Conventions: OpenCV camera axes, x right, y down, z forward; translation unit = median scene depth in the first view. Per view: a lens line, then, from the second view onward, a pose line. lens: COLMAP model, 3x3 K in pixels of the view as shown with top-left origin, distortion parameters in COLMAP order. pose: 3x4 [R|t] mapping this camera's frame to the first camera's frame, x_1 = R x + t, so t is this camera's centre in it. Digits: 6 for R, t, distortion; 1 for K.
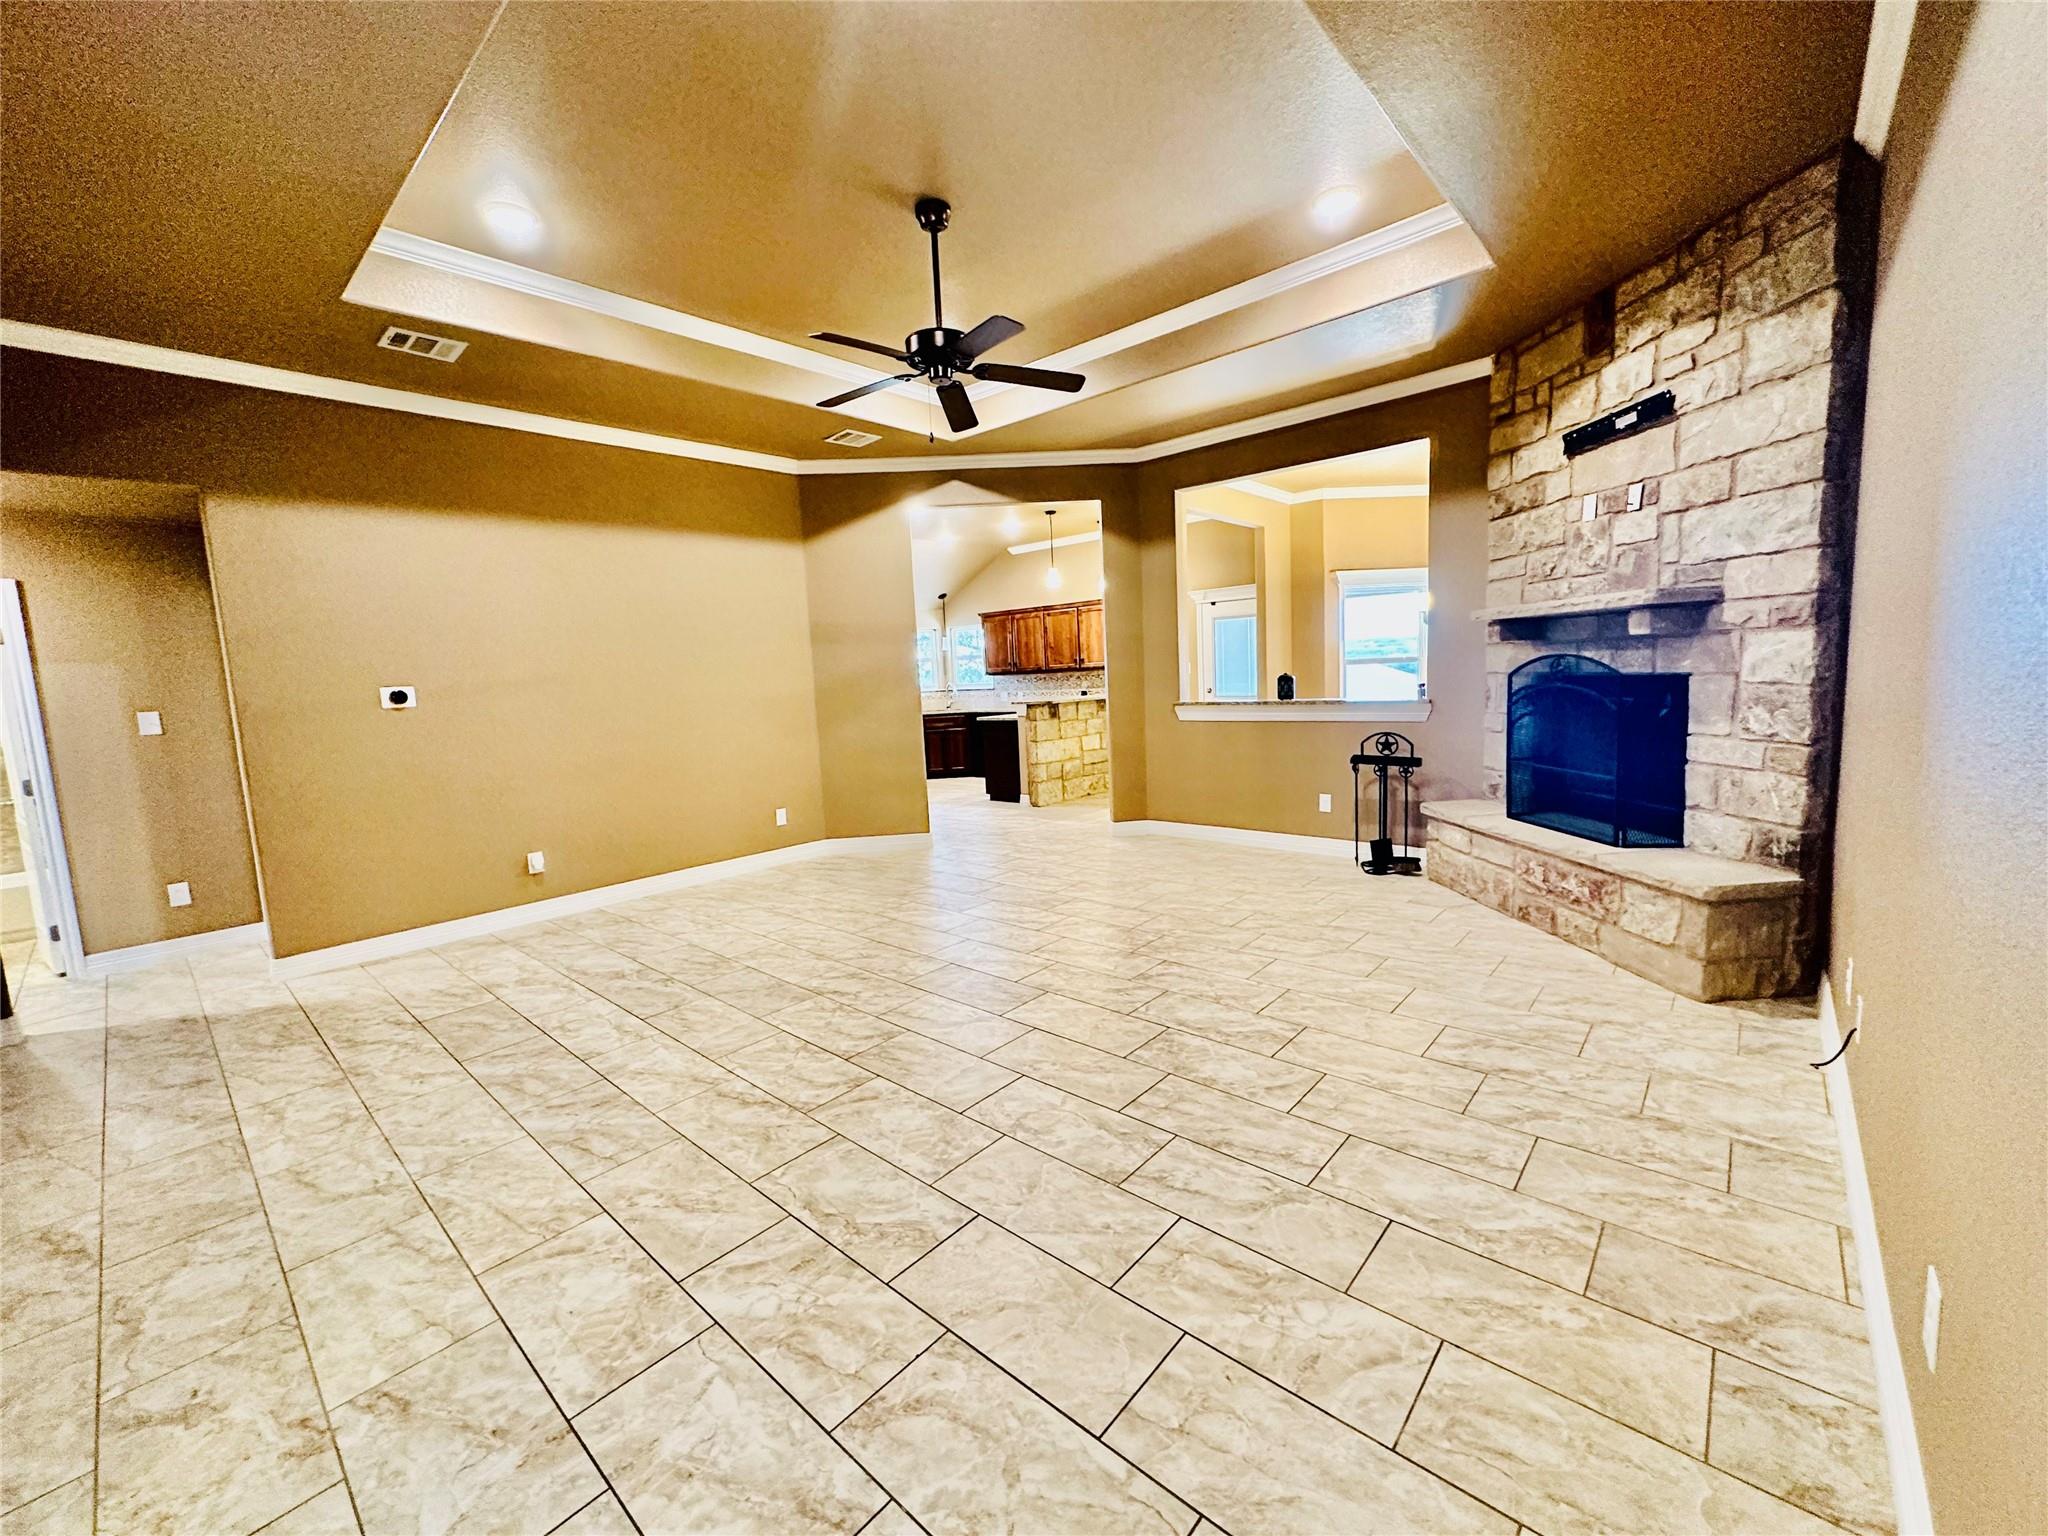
lens RADIAL K [[817.6, 0, 1022.6], [0, 817.6, 768.7], [0, 0, 1]] dist [-0.003150, 0.000863]
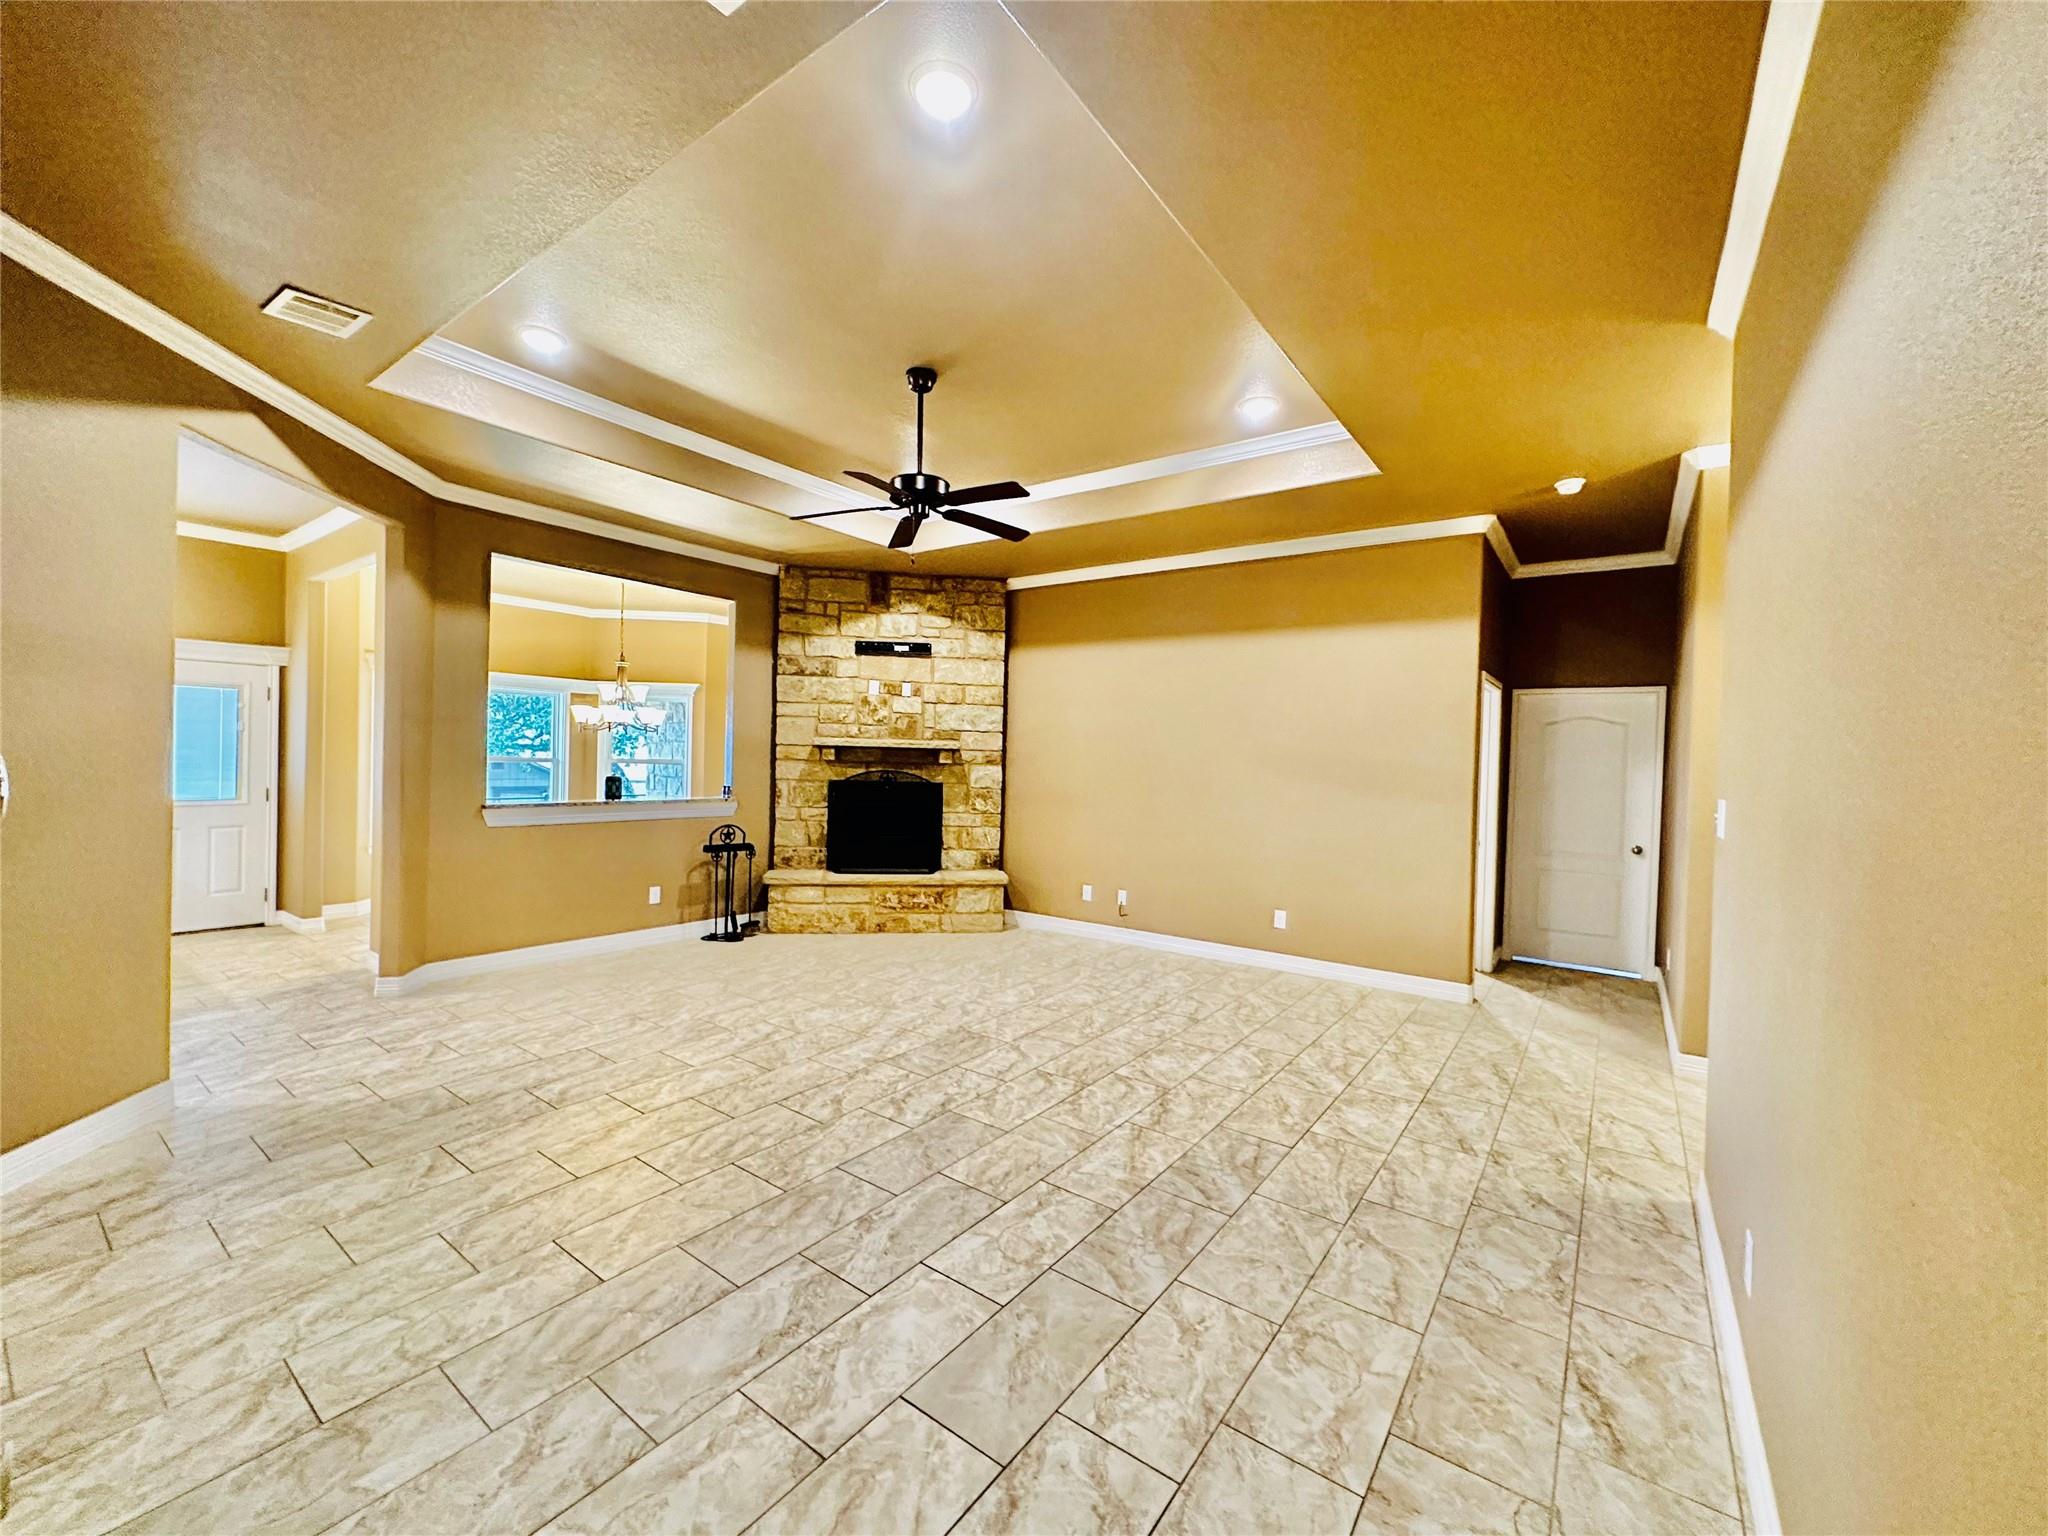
lens RADIAL K [[817.6, 0, 1022.6], [0, 817.6, 768.7], [0, 0, 1]] dist [-0.003150, 0.000863]
pose [[-0.096696, 0.033144, 0.994762, -1.262280], [0.096650, 0.995035, -0.023758, -0.086259], [-0.990610, 0.093846, -0.099419, 1.026765]]
